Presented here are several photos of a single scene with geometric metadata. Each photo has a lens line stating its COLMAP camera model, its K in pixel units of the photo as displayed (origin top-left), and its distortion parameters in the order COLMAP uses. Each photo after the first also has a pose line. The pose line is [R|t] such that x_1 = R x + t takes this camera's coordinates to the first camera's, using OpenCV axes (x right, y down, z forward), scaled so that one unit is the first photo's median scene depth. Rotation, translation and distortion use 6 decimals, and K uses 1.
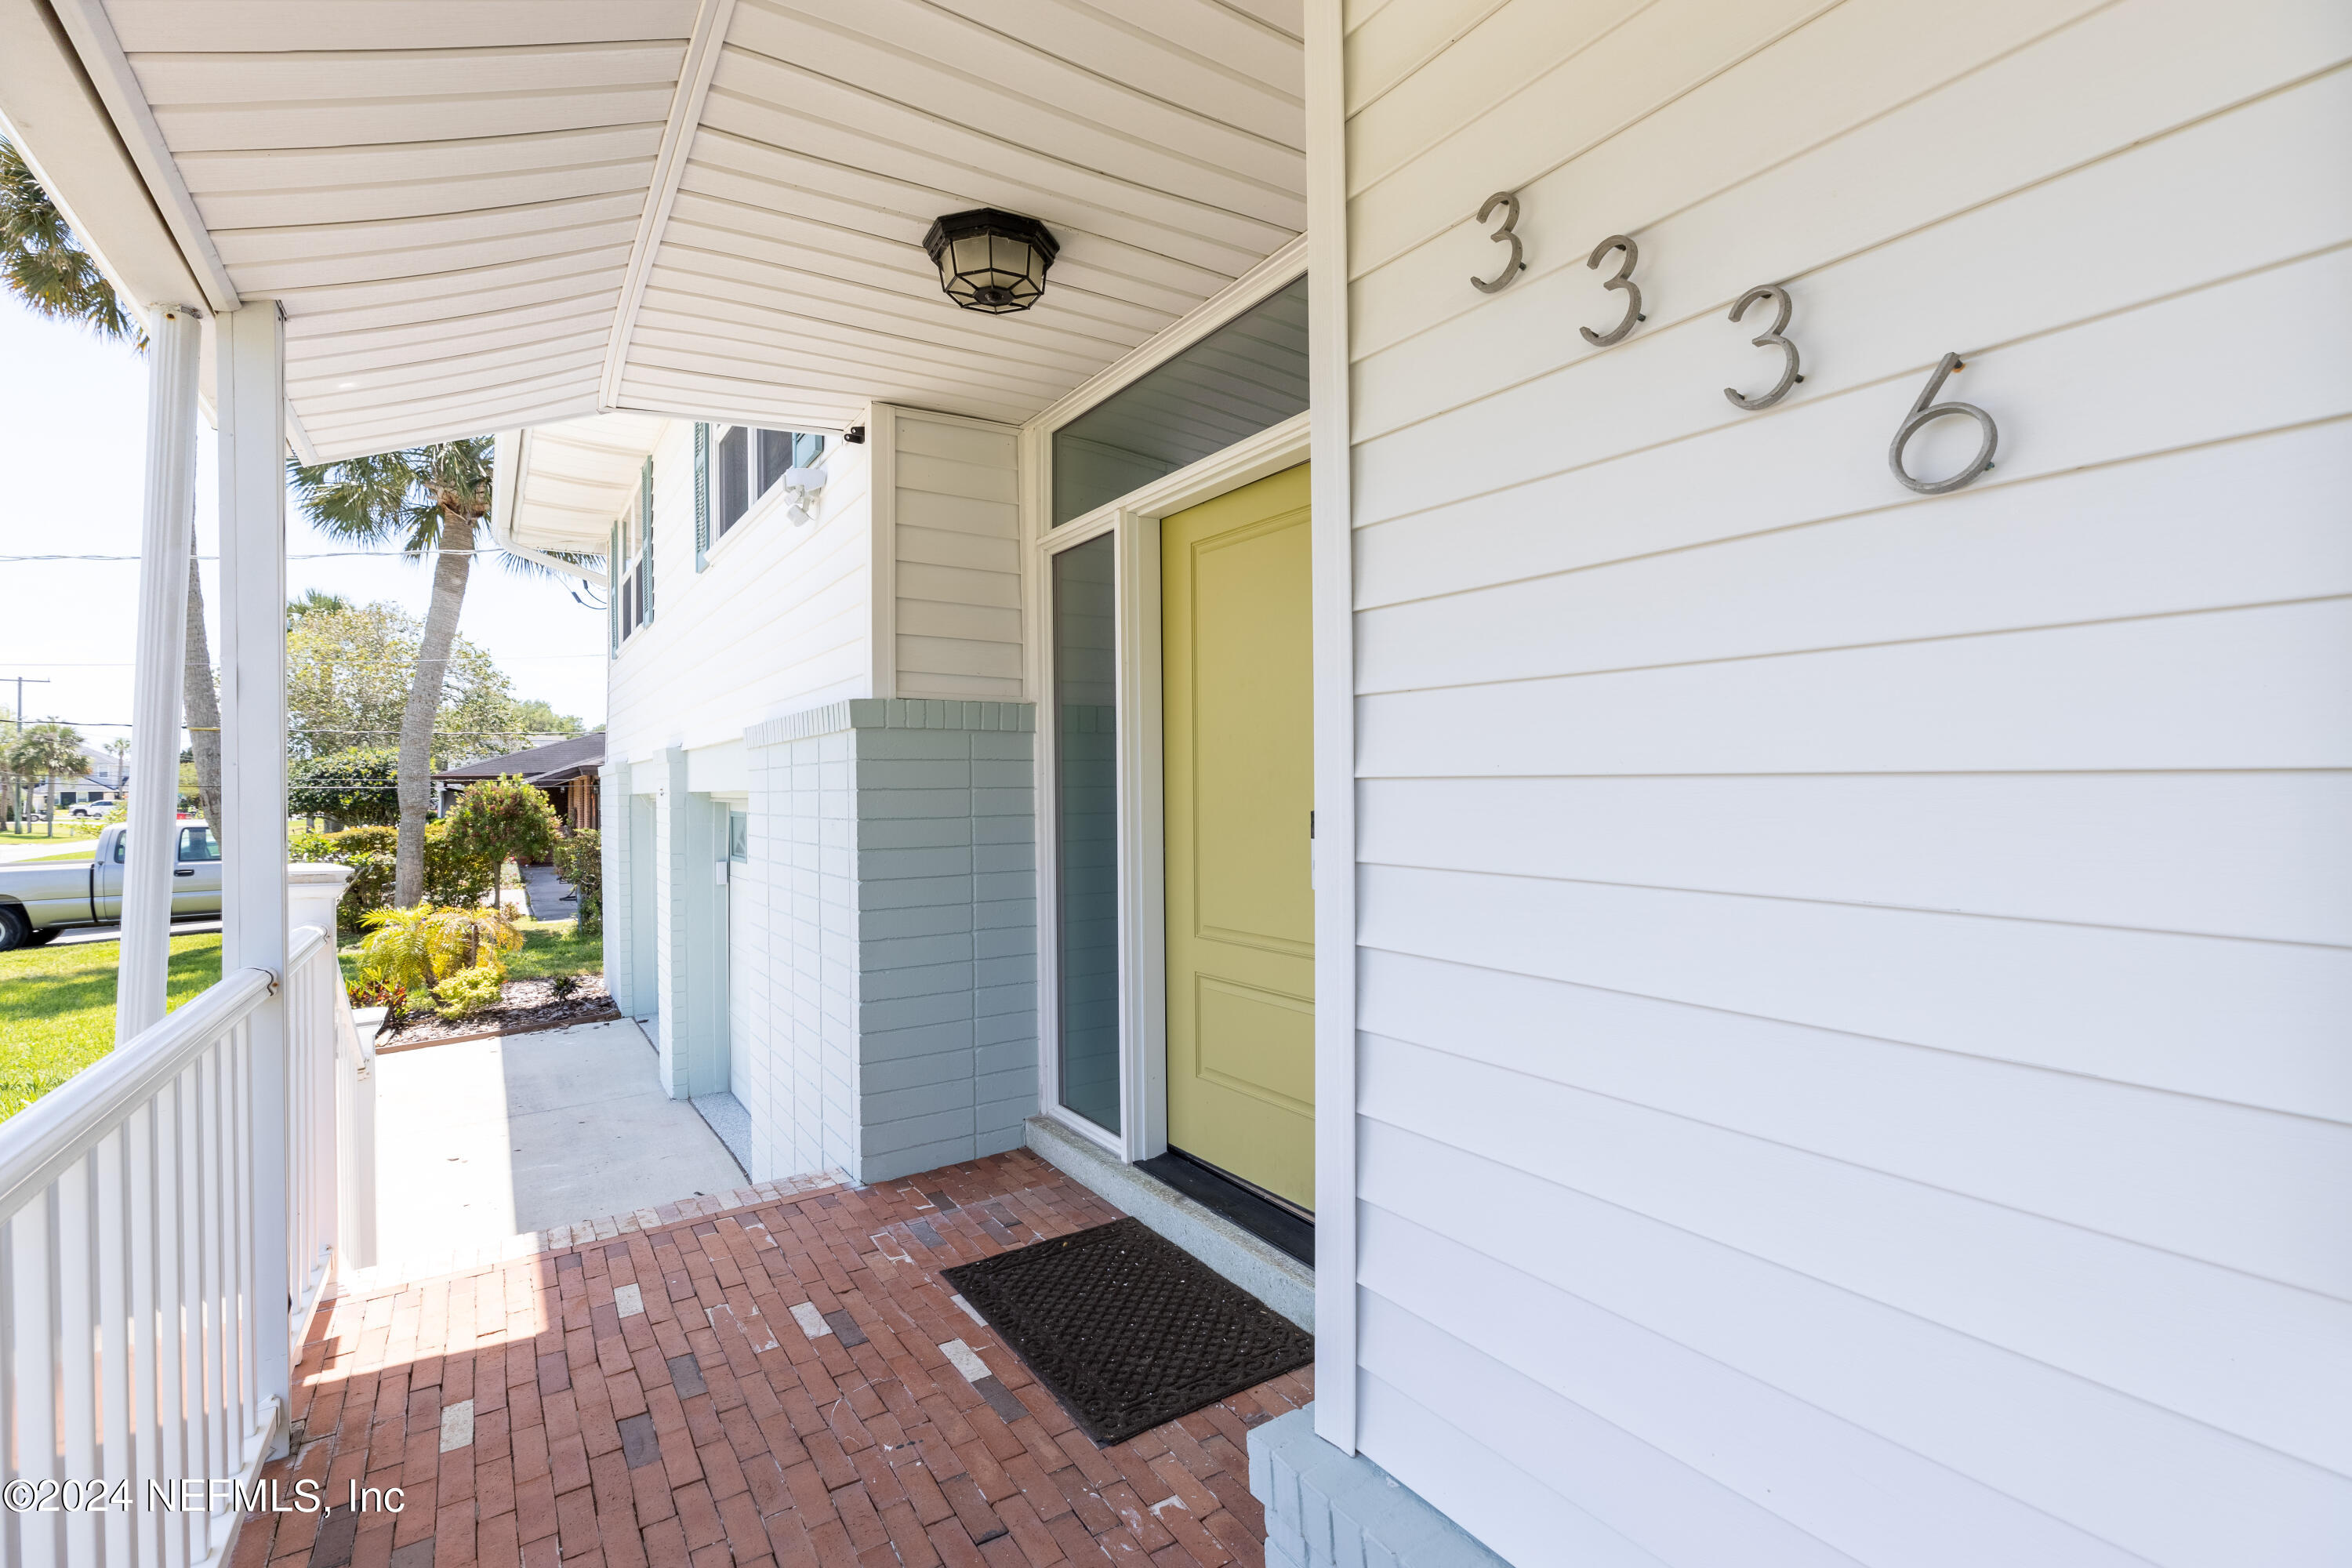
lens RADIAL K [[1072.9, 0, 1181.6], [0, 1072.9, 794.6], [0, 0, 1]] dist [0.001043, 0.000475]
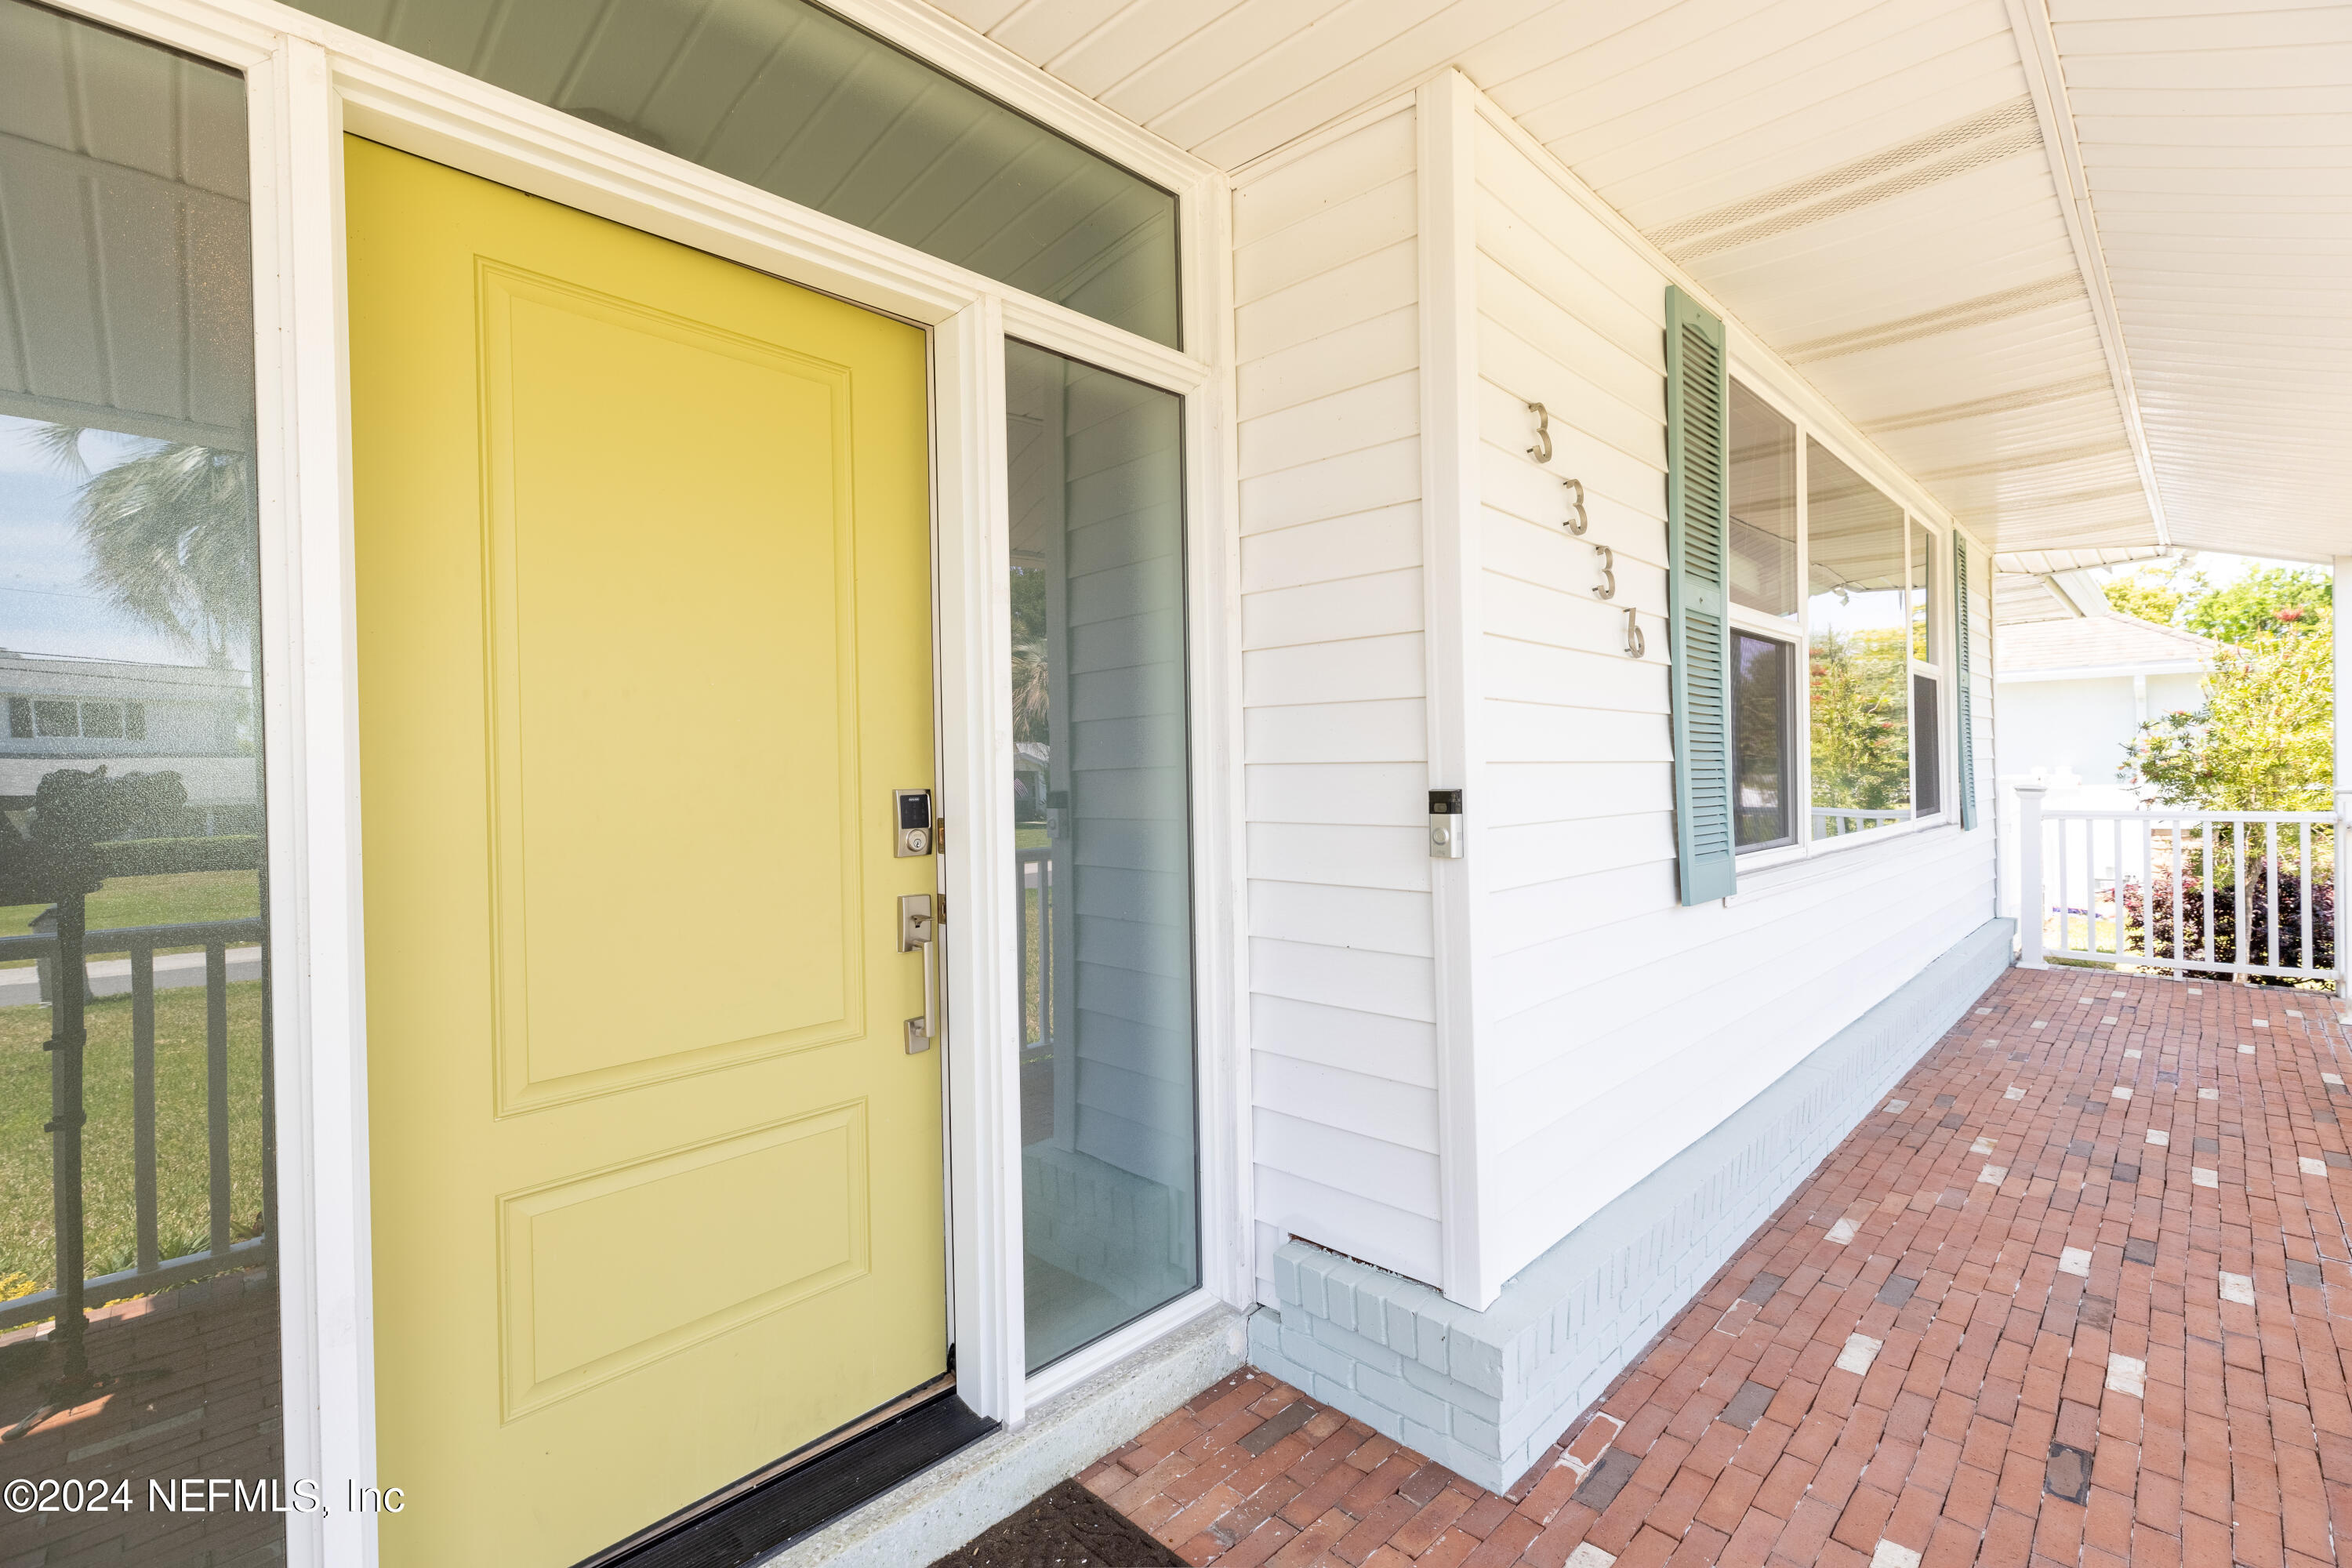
lens RADIAL K [[1072.9, 0, 1181.7], [0, 1072.9, 768.8], [0, 0, 1]] dist [0.001043, 0.000475]
pose [[-0.223617, 0.008325, 0.974642, -0.582309], [0.026222, 0.999653, -0.002522, -0.009307], [-0.974324, 0.024993, -0.223758, 0.947494]]
